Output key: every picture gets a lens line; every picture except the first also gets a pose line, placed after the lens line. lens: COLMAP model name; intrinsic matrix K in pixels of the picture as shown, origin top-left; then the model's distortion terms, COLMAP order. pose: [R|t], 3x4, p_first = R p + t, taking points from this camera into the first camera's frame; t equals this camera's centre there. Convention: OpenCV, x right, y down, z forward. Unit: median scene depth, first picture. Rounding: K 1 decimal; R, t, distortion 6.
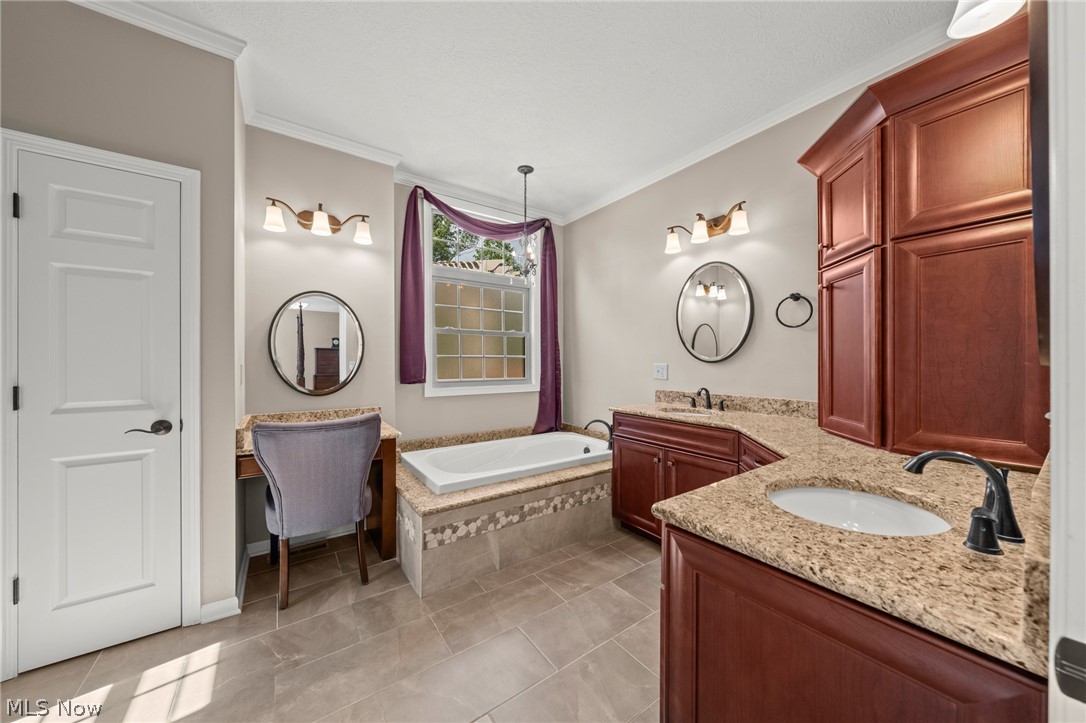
lens RADIAL K [[370.3, 0, 541.8], [0, 370.3, 361.8], [0, 0, 1]] dist [-0.000113, 0.000093]
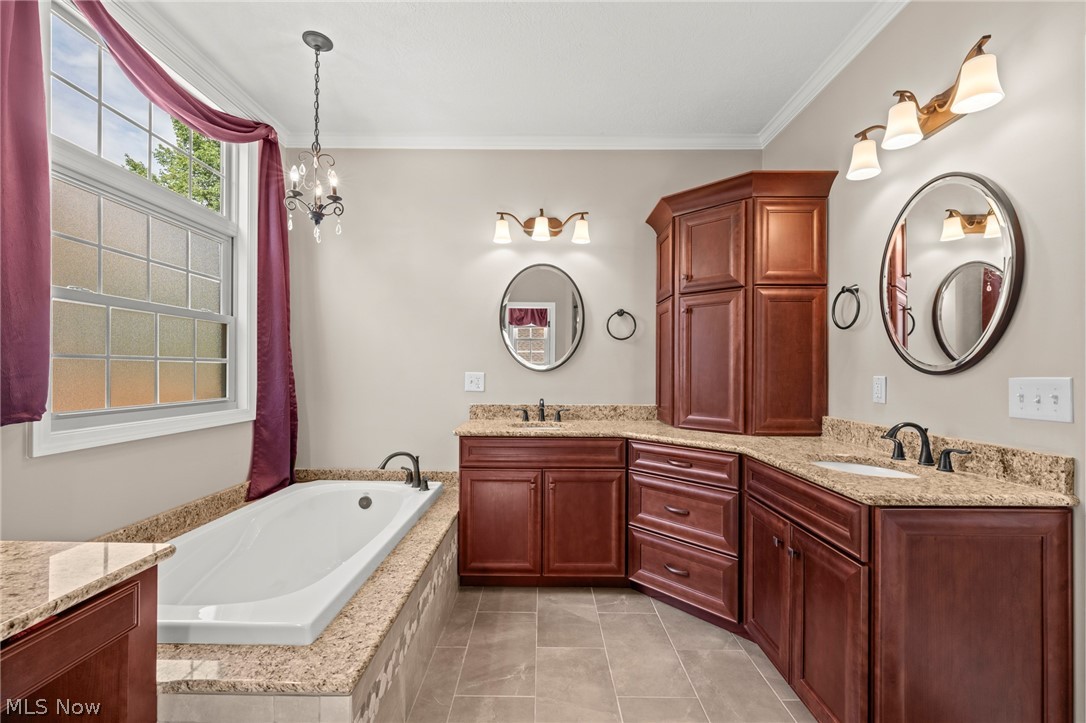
lens RADIAL K [[459.7, 0, 541.6], [0, 459.7, 366.7], [0, 0, 1]] dist [0.003761, -0.000449]
pose [[0.578809, 0.008853, 0.815415, -0.498396], [-0.005298, 0.999961, -0.007096, -0.001234], [-0.815446, -0.000213, 0.578834, 0.337432]]
